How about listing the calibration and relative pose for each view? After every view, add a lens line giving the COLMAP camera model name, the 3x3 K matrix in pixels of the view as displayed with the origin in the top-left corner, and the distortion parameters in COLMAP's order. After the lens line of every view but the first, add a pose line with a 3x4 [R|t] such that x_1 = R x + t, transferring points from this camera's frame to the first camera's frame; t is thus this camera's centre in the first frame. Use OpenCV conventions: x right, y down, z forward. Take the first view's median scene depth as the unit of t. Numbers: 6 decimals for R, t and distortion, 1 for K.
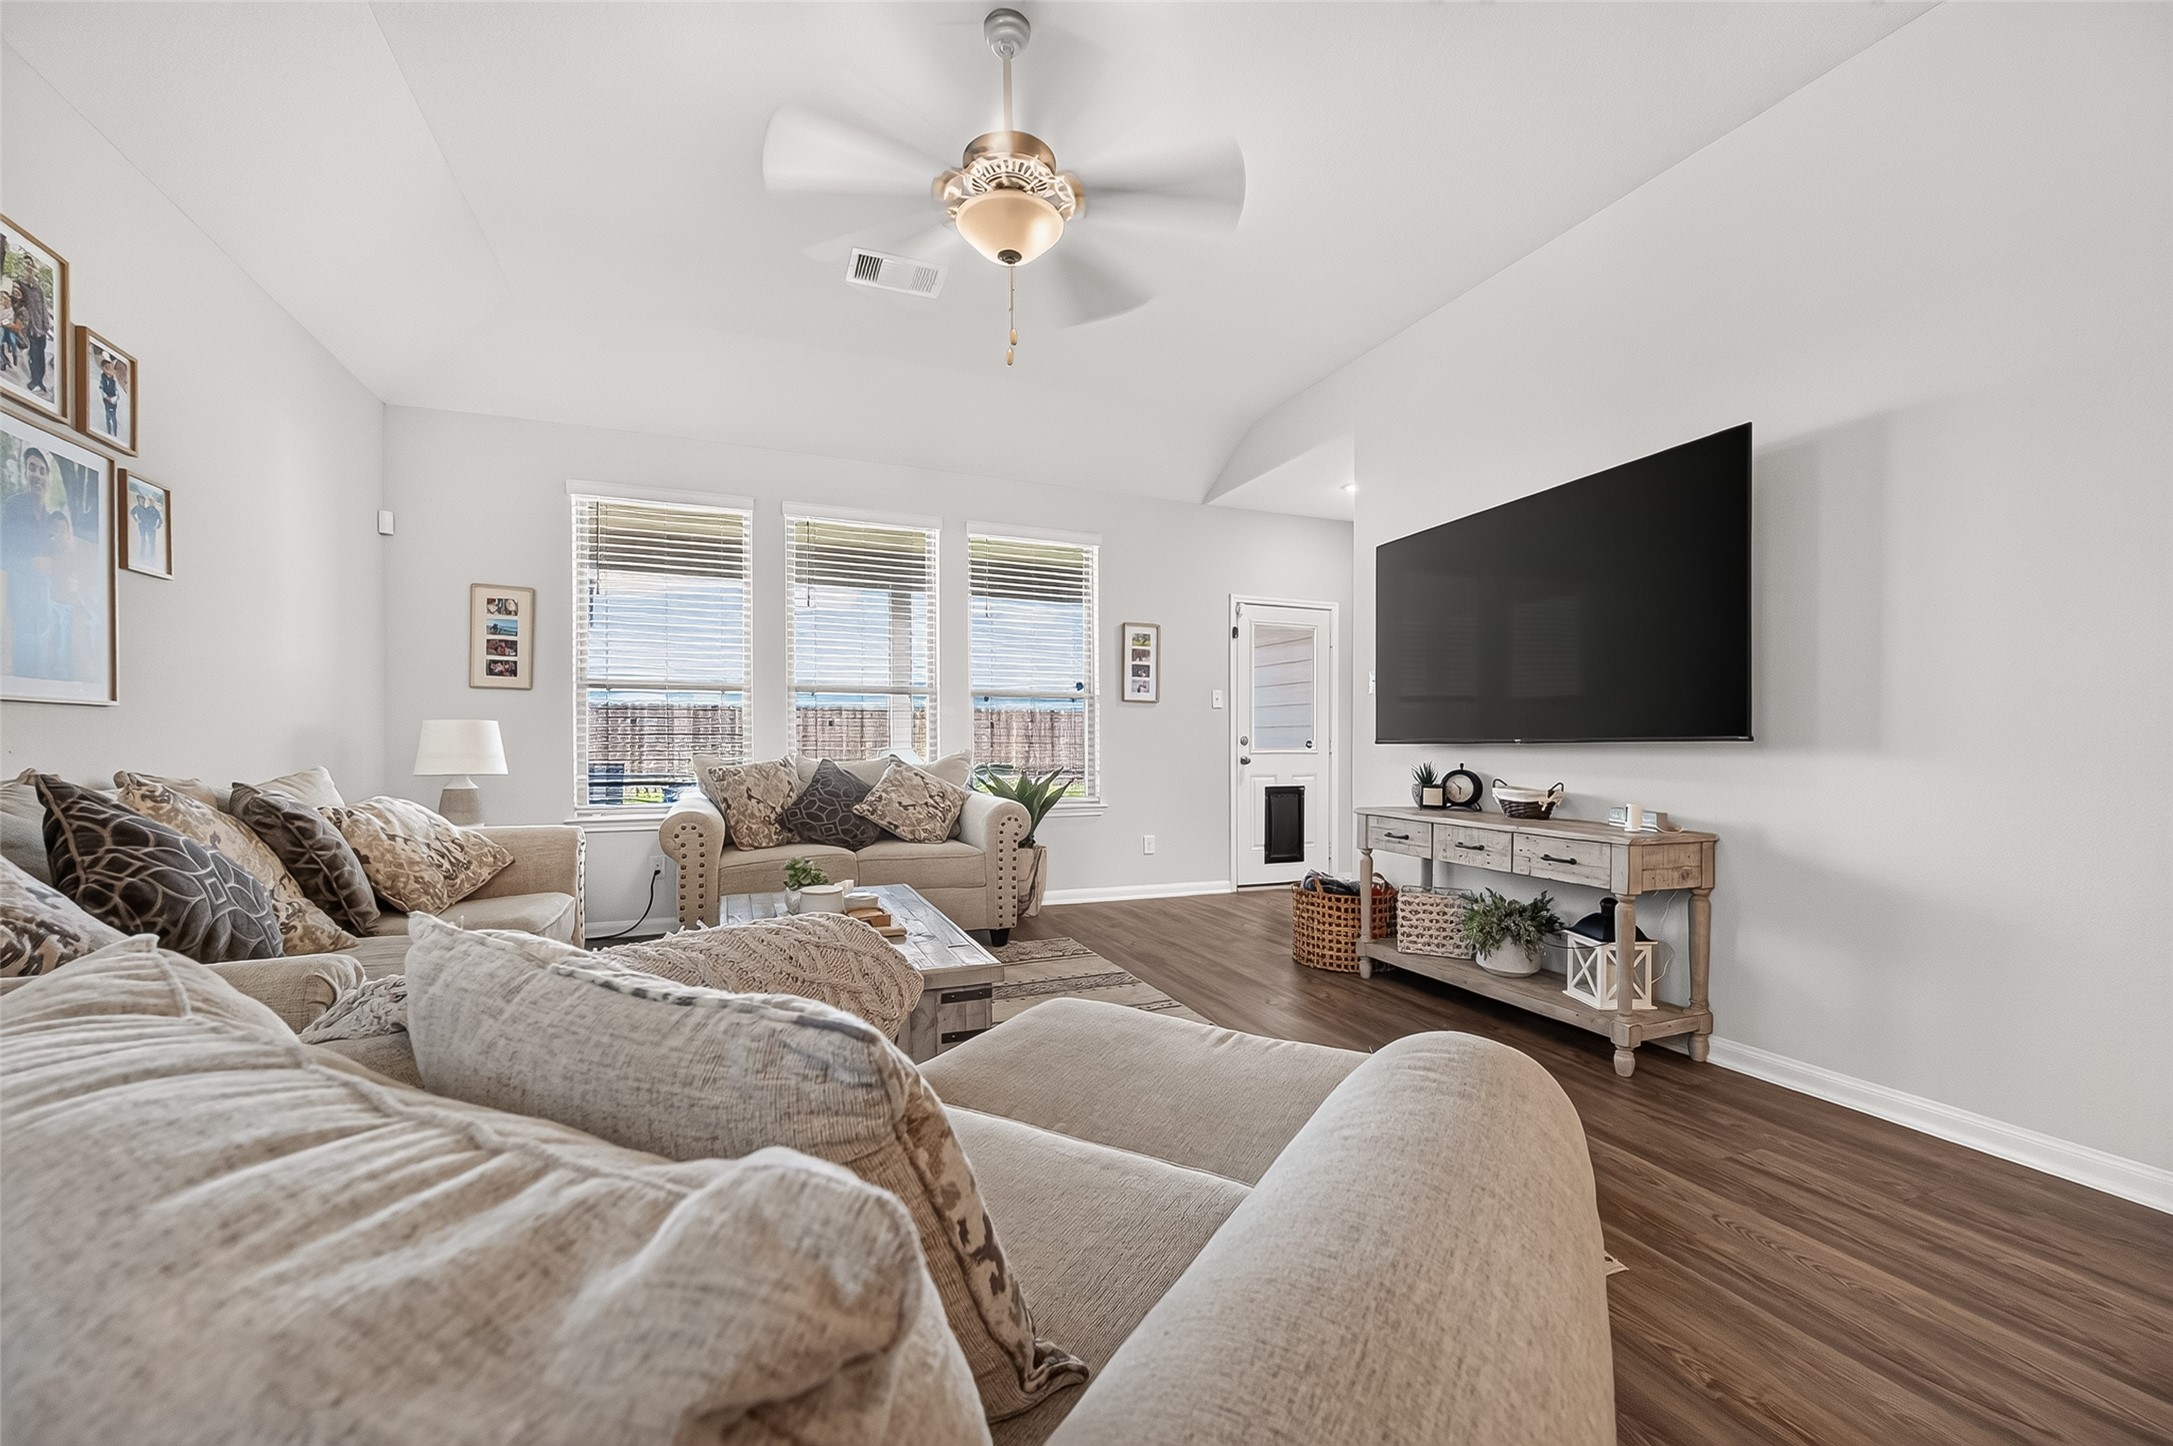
lens RADIAL K [[847.6, 0, 1081.5], [0, 847.6, 749.4], [0, 0, 1]] dist [0.007160, -0.002384]
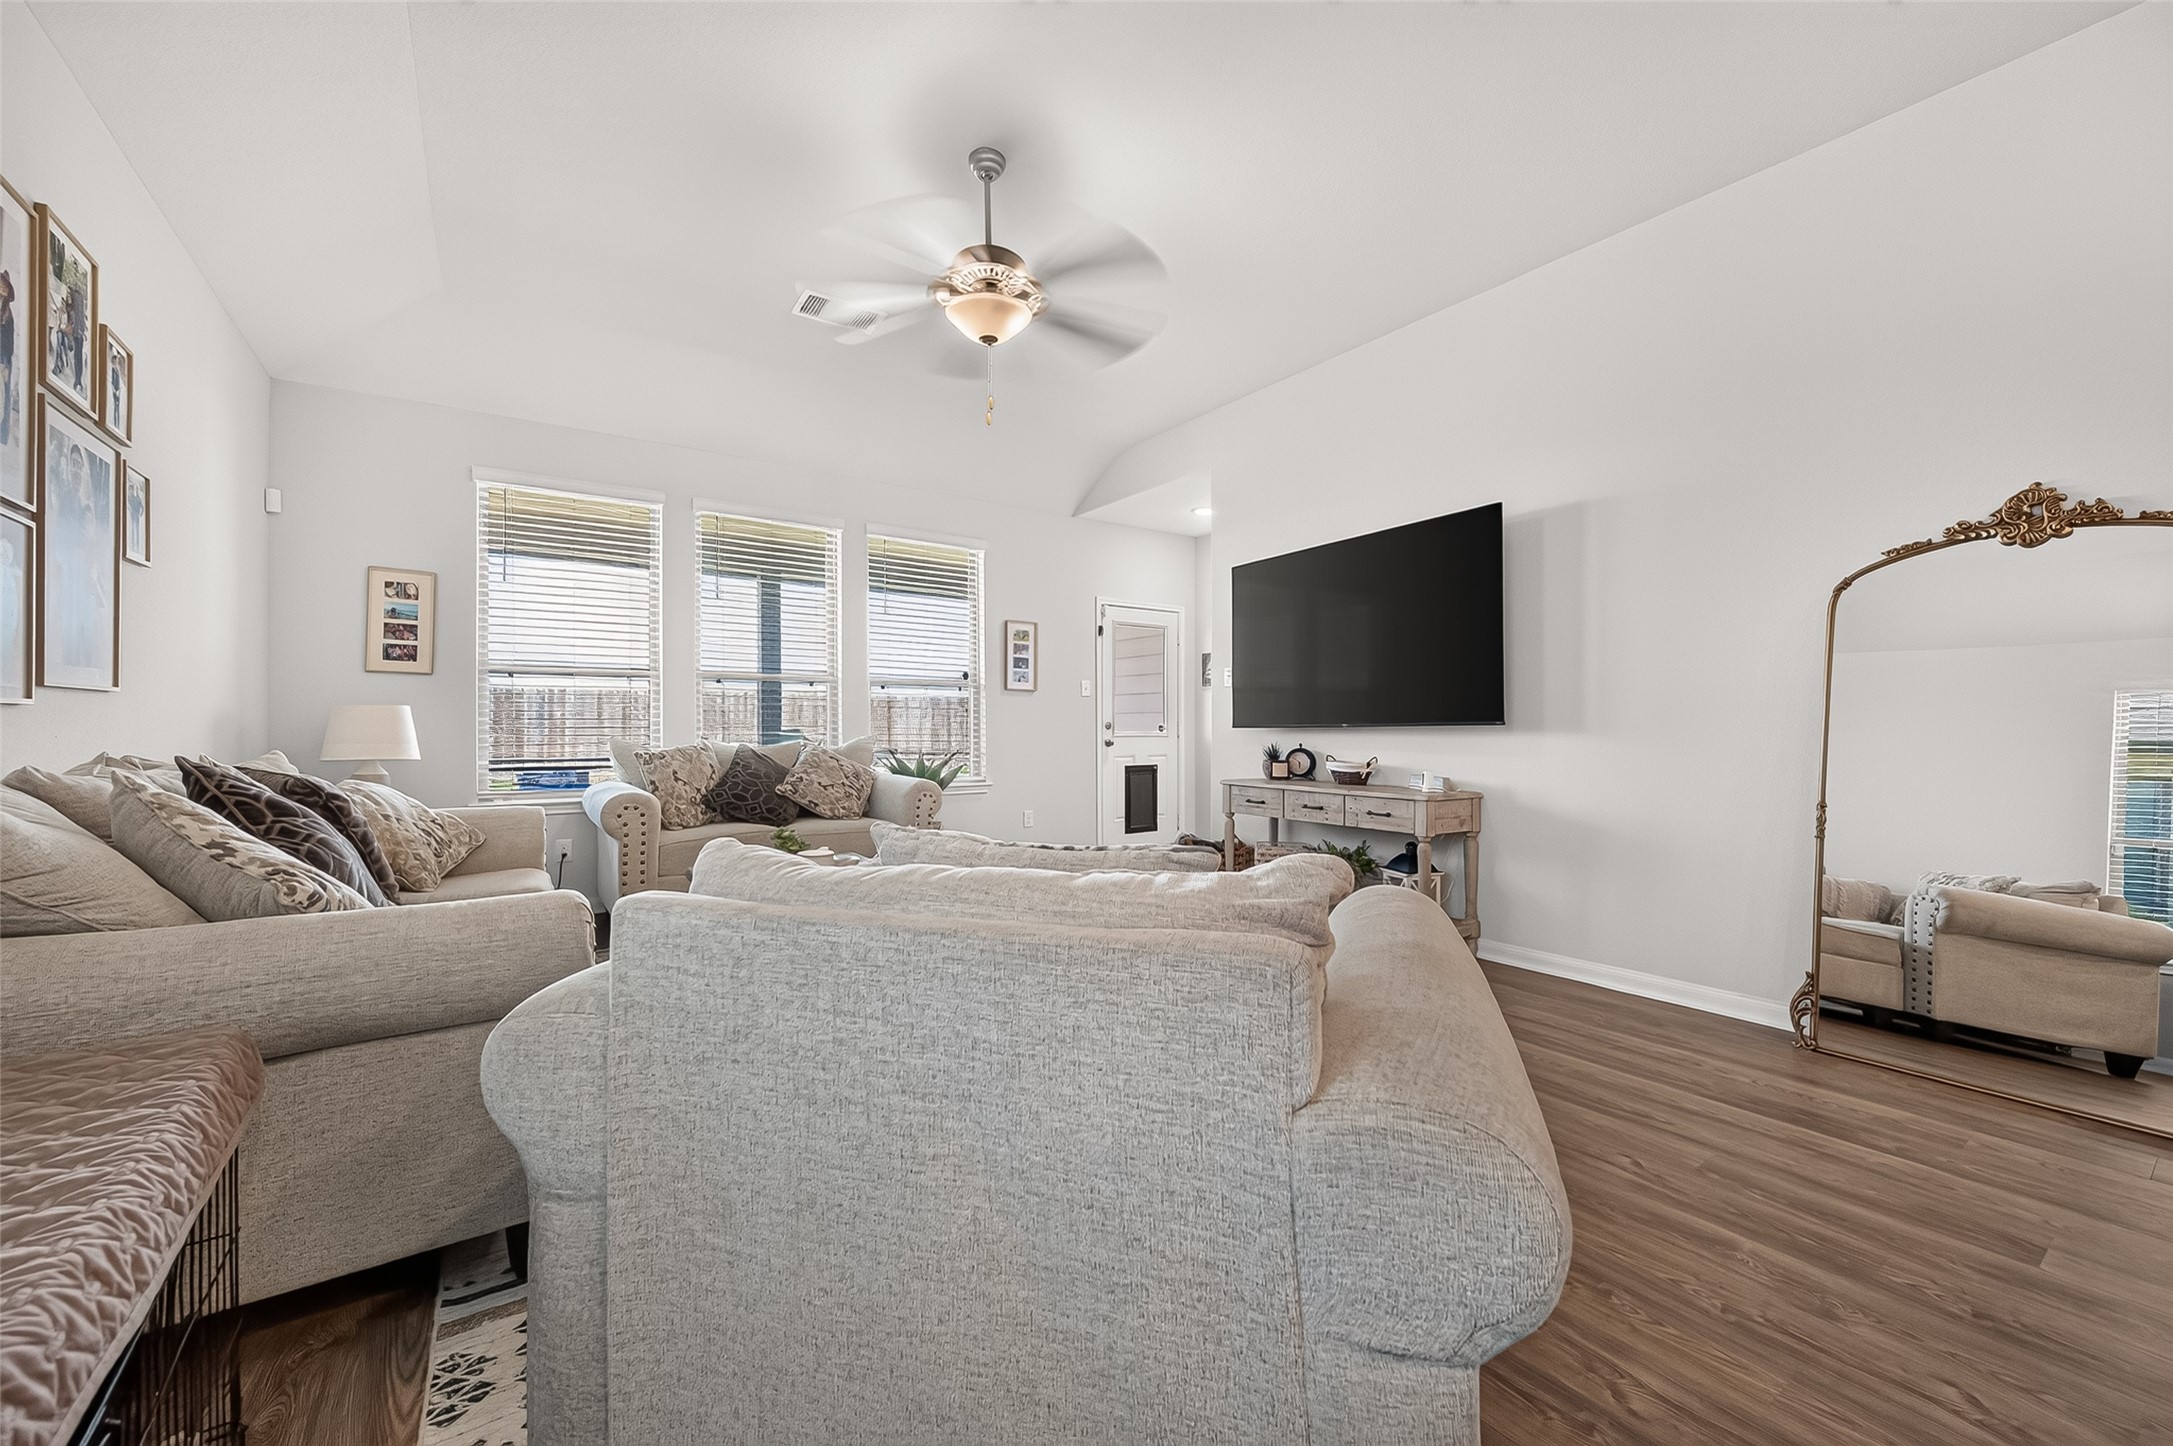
lens RADIAL K [[847.6, 0, 1081.5], [0, 847.6, 717.3], [0, 0, 1]] dist [0.007160, -0.002384]
pose [[0.975537, 0.001124, 0.219831, -0.132016], [0.003450, 0.999785, -0.020425, 0.002571], [-0.219806, 0.020684, 0.975324, -0.141622]]
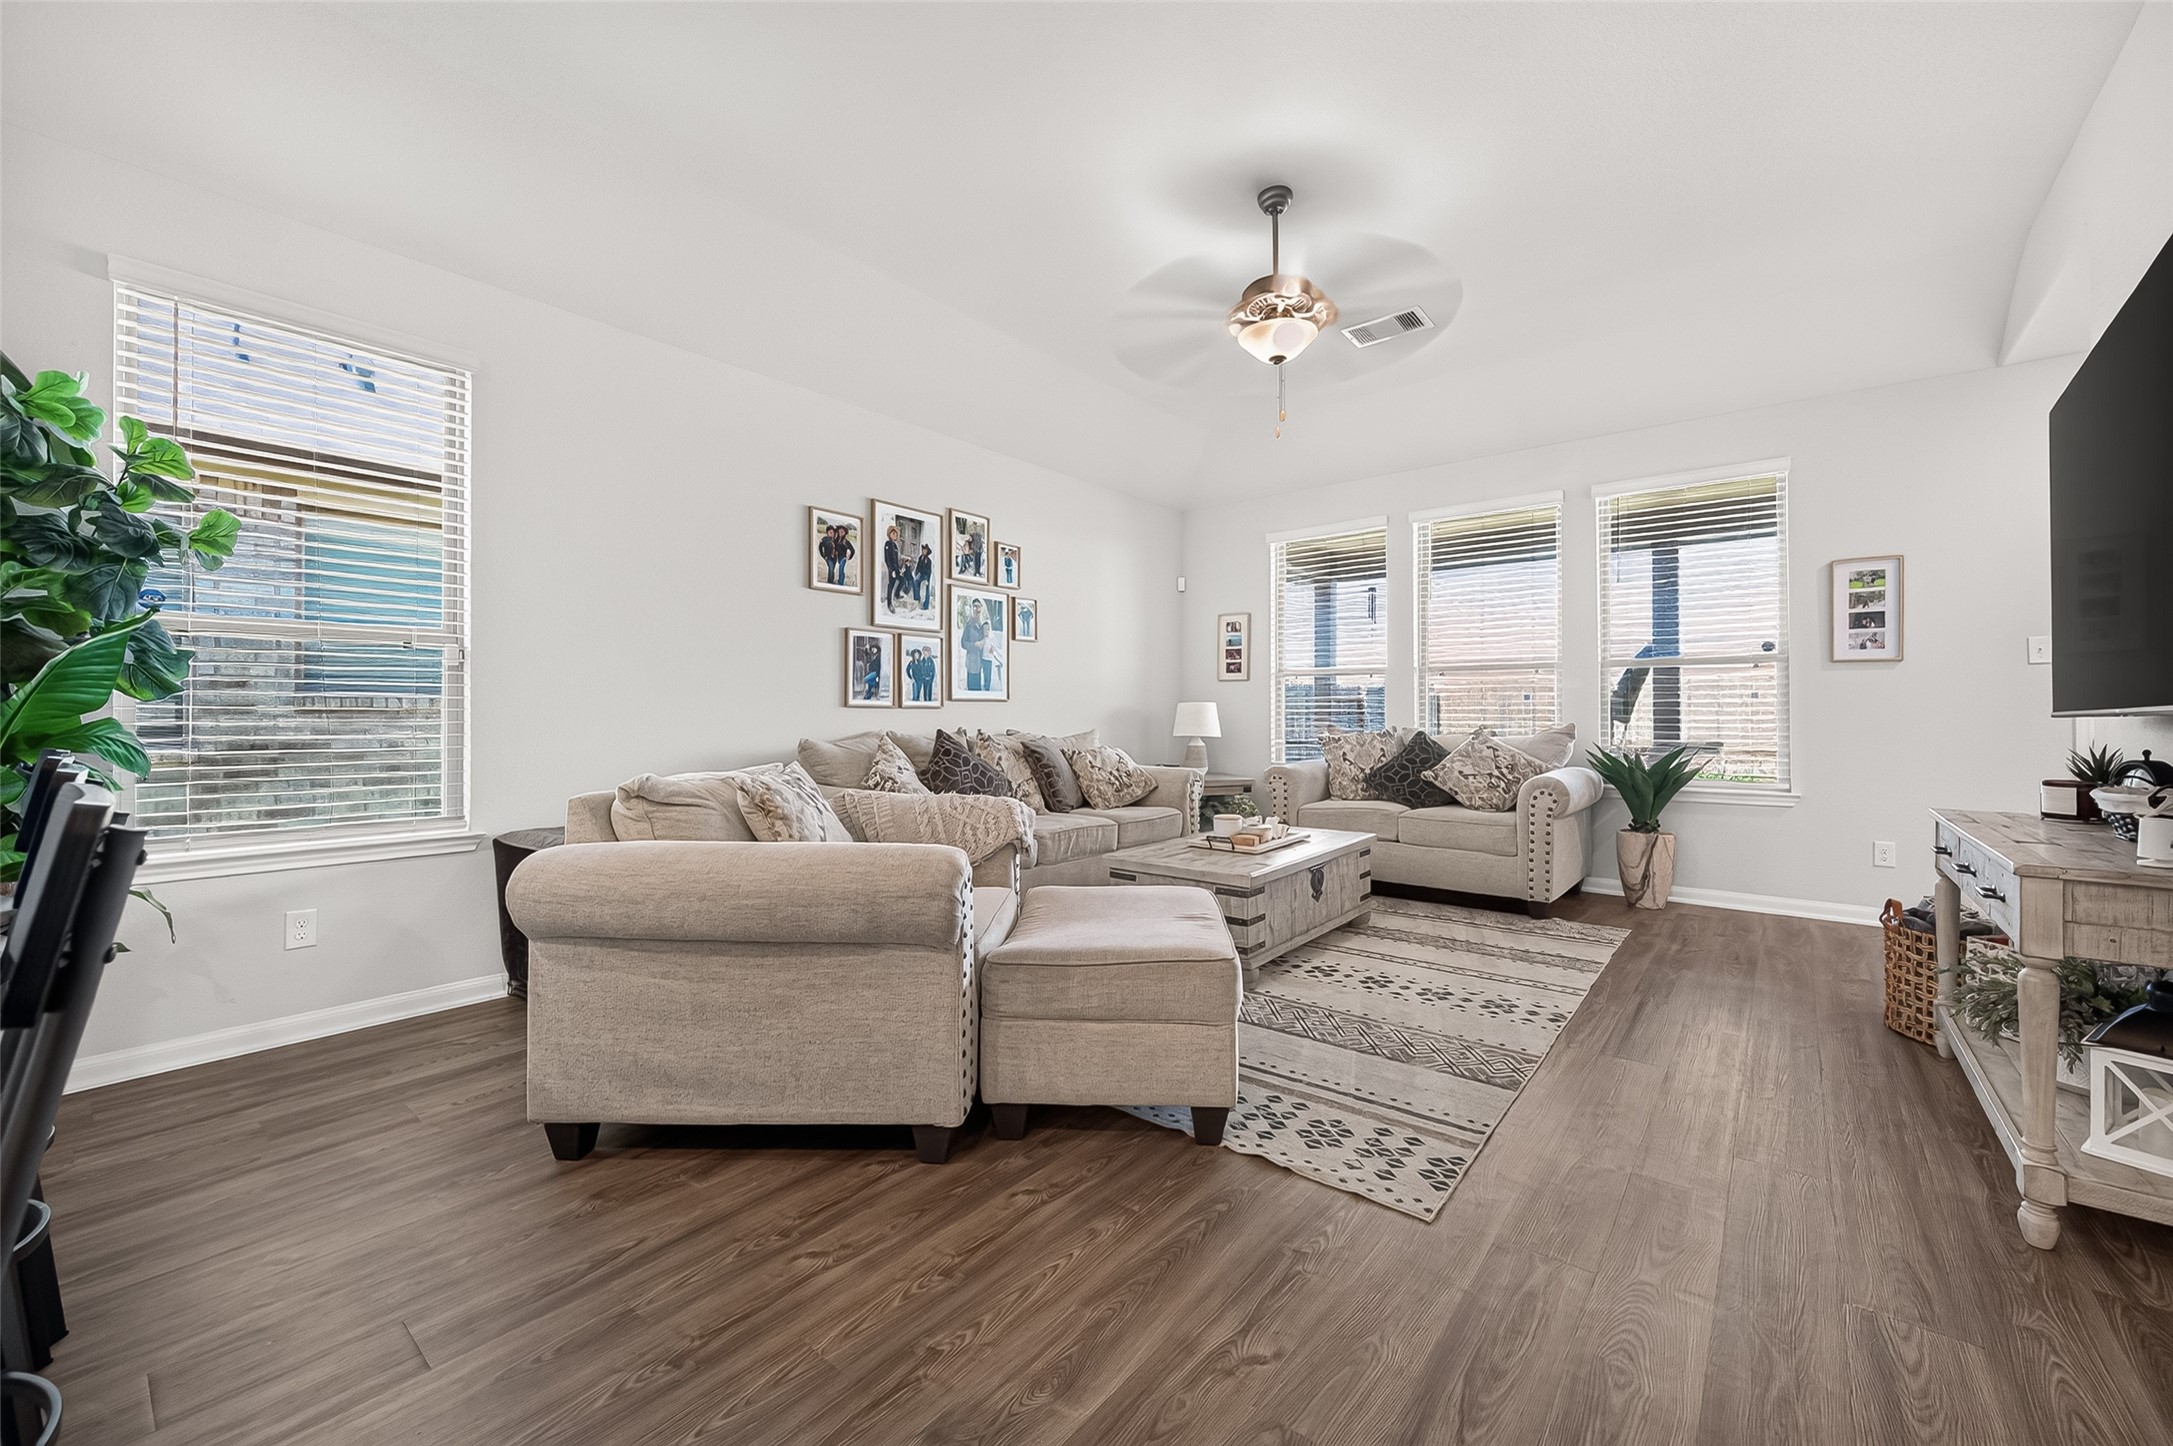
lens RADIAL K [[847.6, 0, 1085.4], [0, 847.6, 712.7], [0, 0, 1]] dist [0.007160, -0.002384]
pose [[0.475208, -0.005202, -0.879858, 0.545264], [-0.006459, 0.999935, -0.009400, 0.000486], [0.879850, 0.010150, 0.475143, 0.050684]]
